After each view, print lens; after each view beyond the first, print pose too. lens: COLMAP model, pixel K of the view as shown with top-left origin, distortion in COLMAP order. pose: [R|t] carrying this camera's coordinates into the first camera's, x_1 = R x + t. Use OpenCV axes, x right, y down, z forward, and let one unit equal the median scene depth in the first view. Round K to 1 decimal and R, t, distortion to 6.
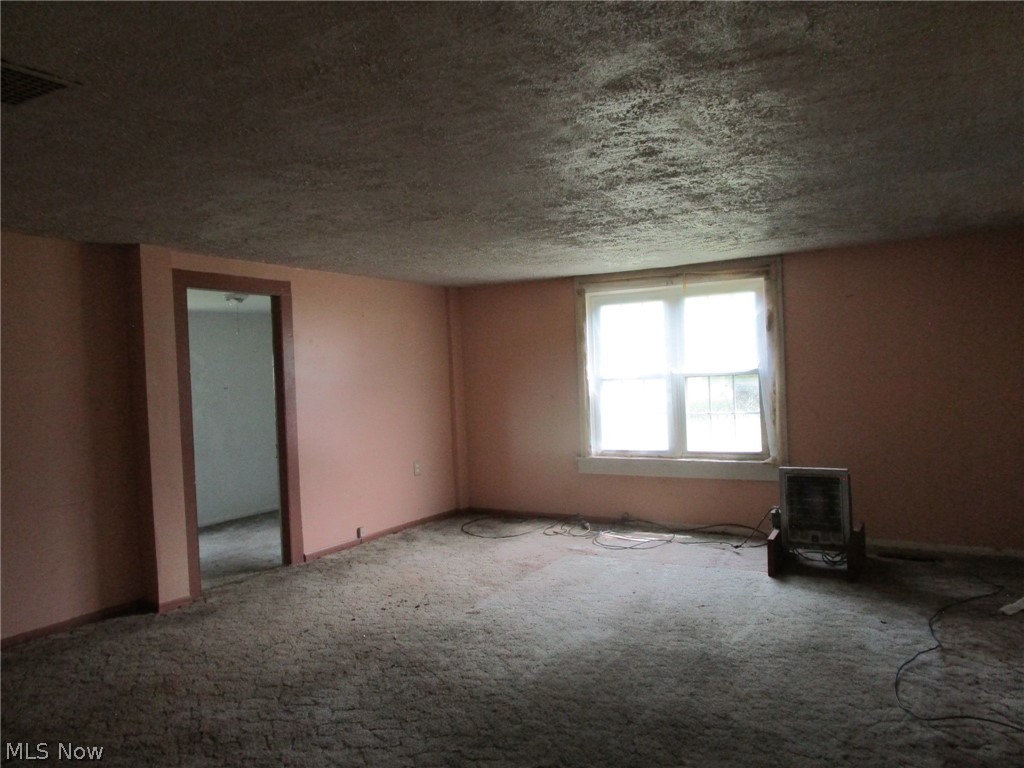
lens RADIAL K [[724.7, 0, 507.2], [0, 724.7, 388.2], [0, 0, 1]] dist [-0.044421, 0.019496]
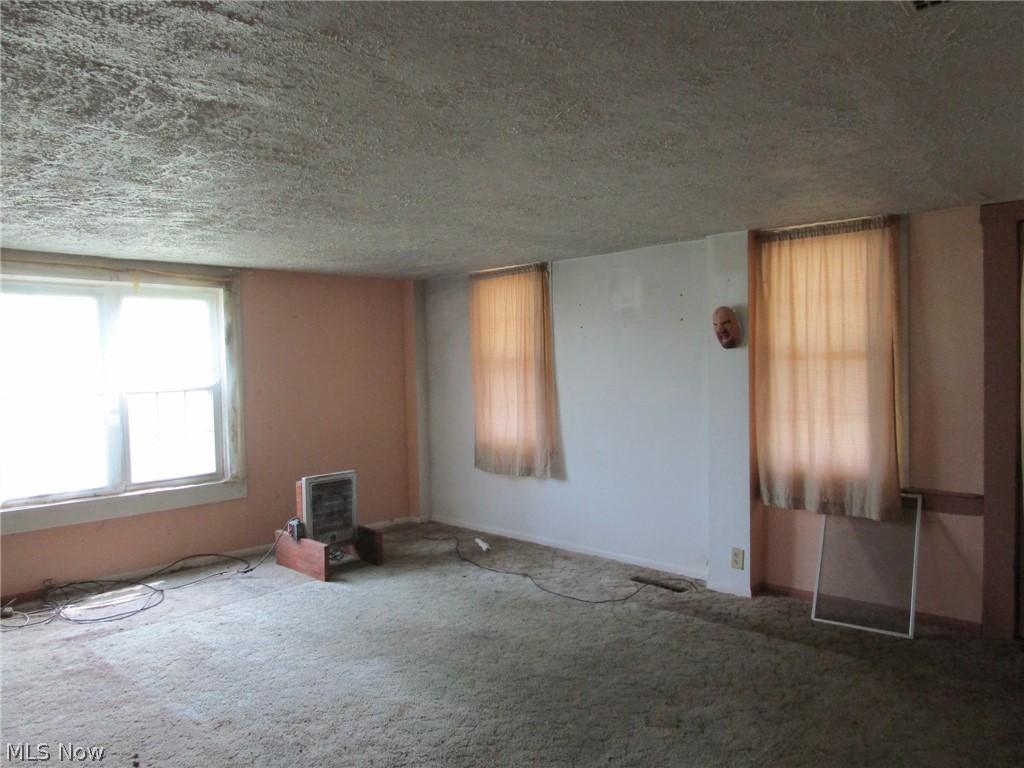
lens RADIAL K [[726.2, 0, 509.9], [0, 726.2, 389.6], [0, 0, 1]] dist [-0.031500, 0.006746]
pose [[0.213959, -0.000621, 0.976842, -0.688649], [0.034027, 0.999398, -0.006817, 0.000414], [-0.976250, 0.034697, 0.213851, 0.584526]]
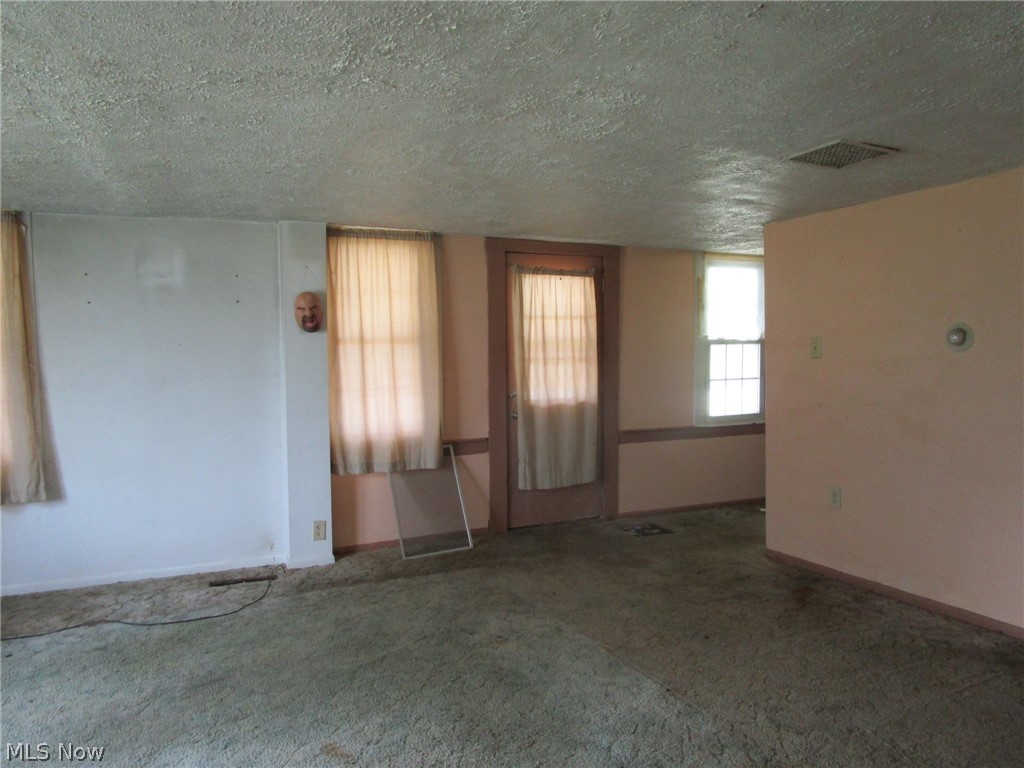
lens RADIAL K [[726.2, 0, 509.9], [0, 726.2, 389.6], [0, 0, 1]] dist [-0.031500, 0.006746]
pose [[-0.824161, 0.018489, 0.566054, -0.461261], [0.061994, 0.996406, 0.057716, -0.014038], [-0.562953, 0.082659, -0.822345, 1.260255]]
